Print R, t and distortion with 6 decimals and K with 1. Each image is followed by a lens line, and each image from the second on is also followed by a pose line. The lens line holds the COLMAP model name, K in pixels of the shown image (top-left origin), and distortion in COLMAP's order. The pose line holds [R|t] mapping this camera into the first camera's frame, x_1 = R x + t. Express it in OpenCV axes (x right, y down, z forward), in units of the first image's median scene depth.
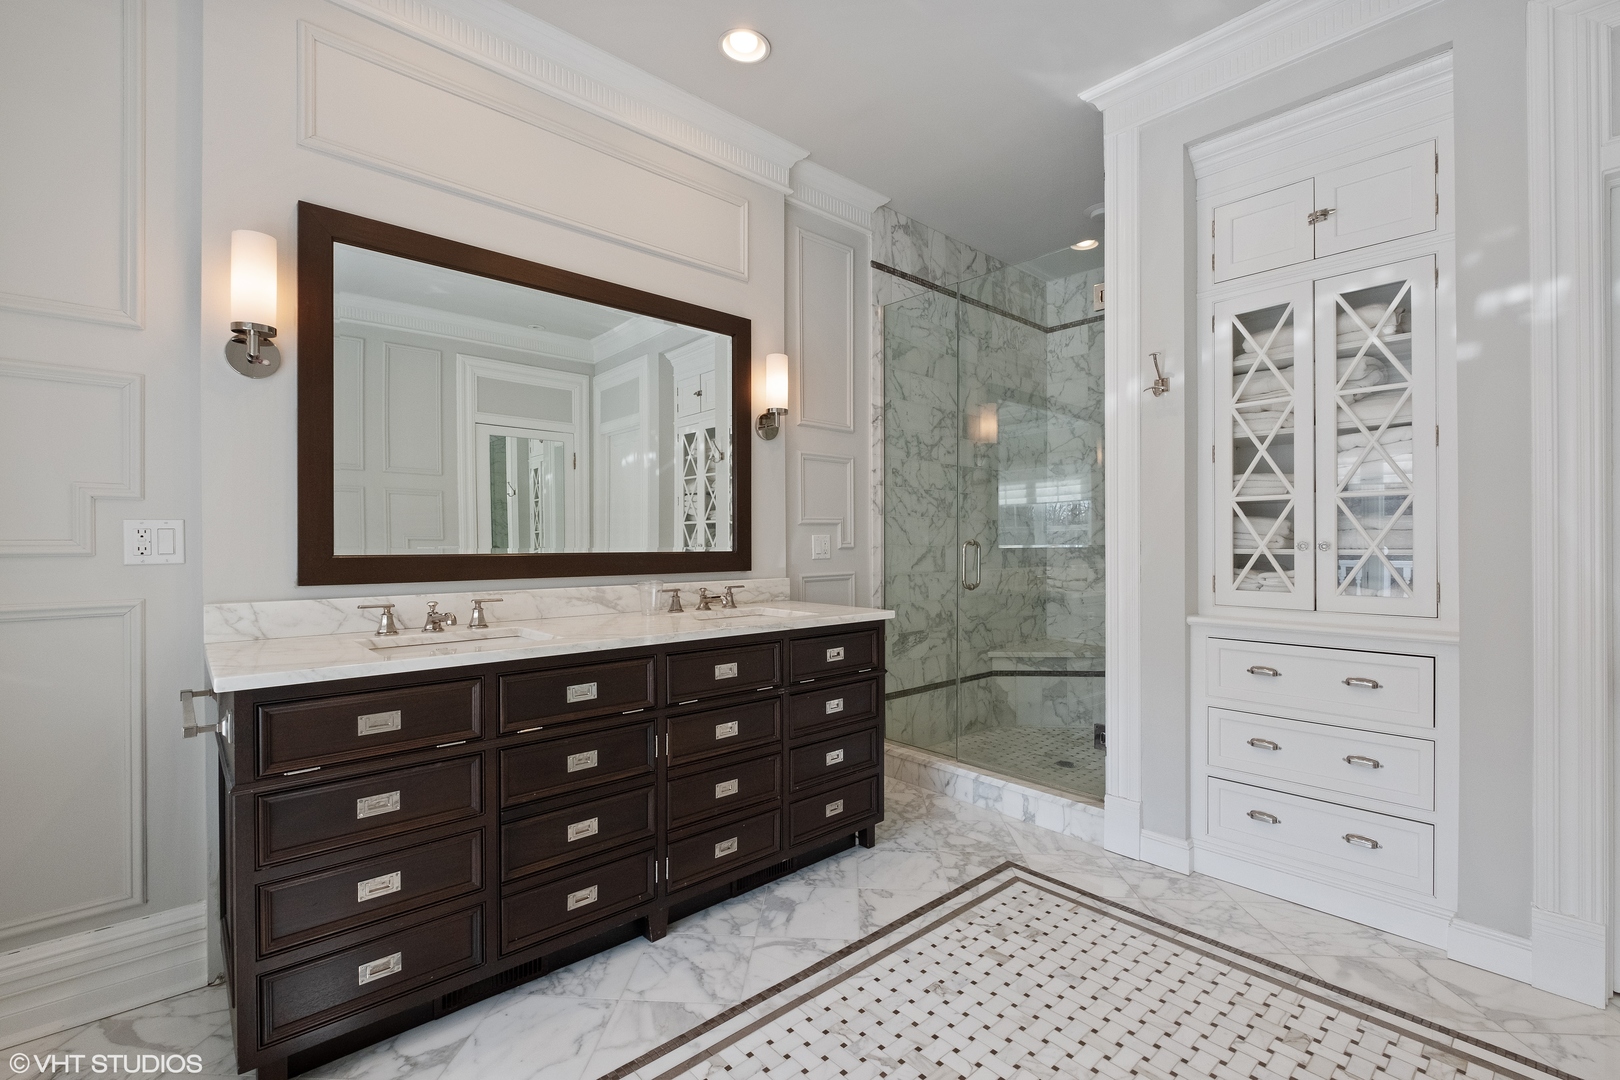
lens RADIAL K [[701.5, 0, 813.5], [0, 701.5, 542.4], [0, 0, 1]] dist [-0.003144, -0.000724]
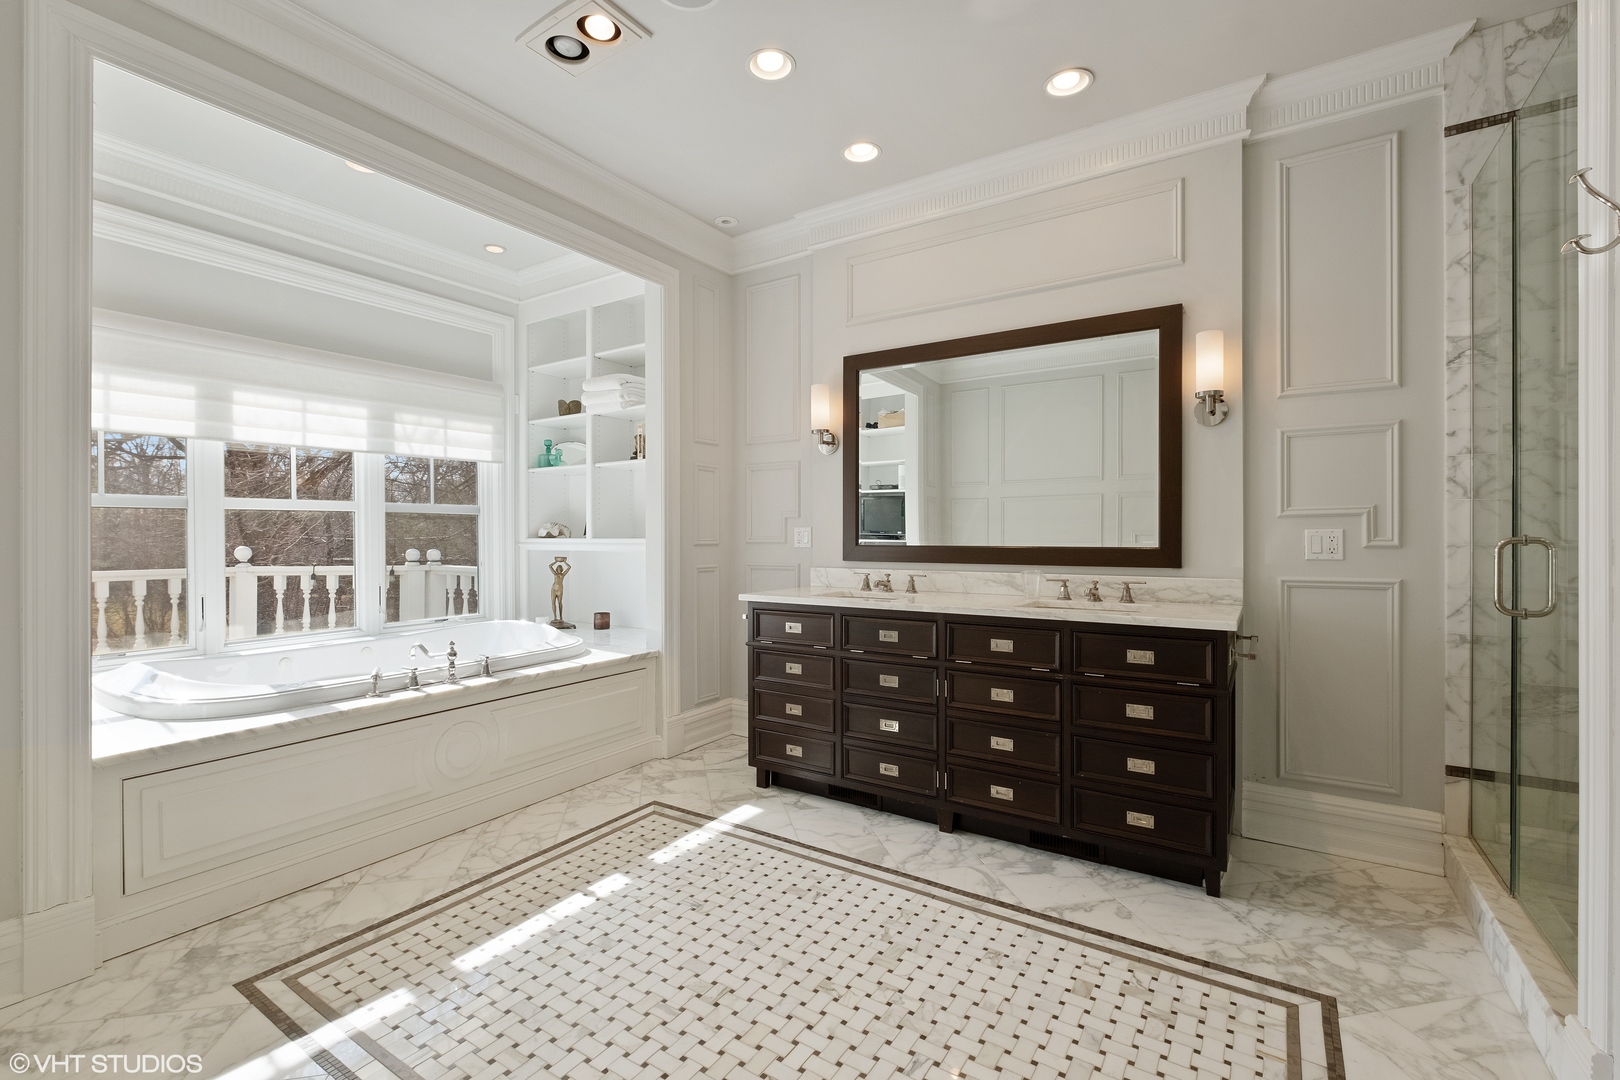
lens RADIAL K [[701.5, 0, 818.6], [0, 701.5, 538.0], [0, 0, 1]] dist [-0.003144, -0.000724]
pose [[0.269175, 0.003010, -0.963087, 0.957850], [-0.001812, 0.999995, 0.002619, -0.003752], [0.963090, 0.001041, 0.269179, 0.378836]]
